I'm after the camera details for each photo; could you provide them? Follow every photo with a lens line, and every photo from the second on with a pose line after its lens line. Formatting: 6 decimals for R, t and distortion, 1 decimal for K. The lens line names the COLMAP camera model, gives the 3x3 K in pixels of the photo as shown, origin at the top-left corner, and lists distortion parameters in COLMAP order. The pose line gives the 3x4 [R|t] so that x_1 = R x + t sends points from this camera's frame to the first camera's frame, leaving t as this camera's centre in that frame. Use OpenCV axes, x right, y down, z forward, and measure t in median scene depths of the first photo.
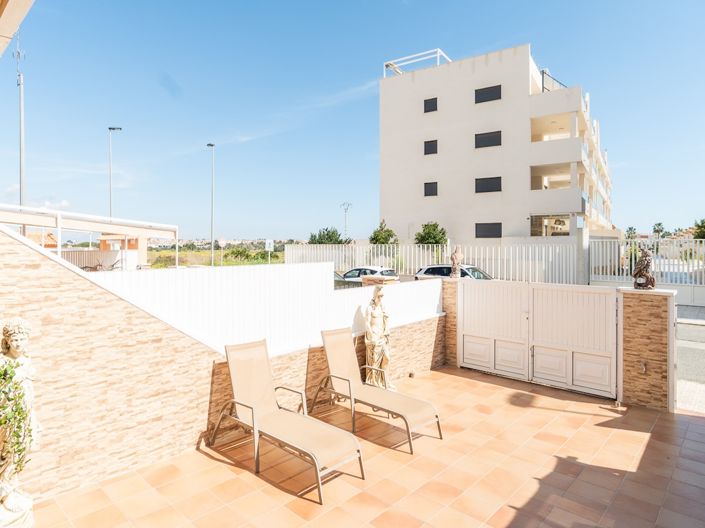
lens RADIAL K [[425.4, 0, 352.5], [0, 425.4, 264.0], [0, 0, 1]] dist [-0.002946, -0.001834]
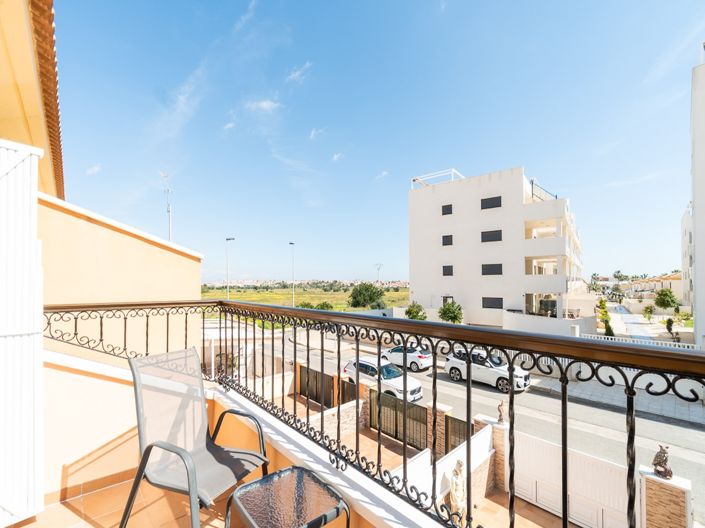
lens RADIAL K [[306.8, 0, 348.4], [0, 306.8, 283.7], [0, 0, 1]] dist [0.000471, 0.000640]
pose [[0.996238, -0.003205, -0.086600, -0.052842], [0.002038, 0.999906, -0.013564, -0.128226], [0.086636, 0.013337, 0.996151, -0.016424]]
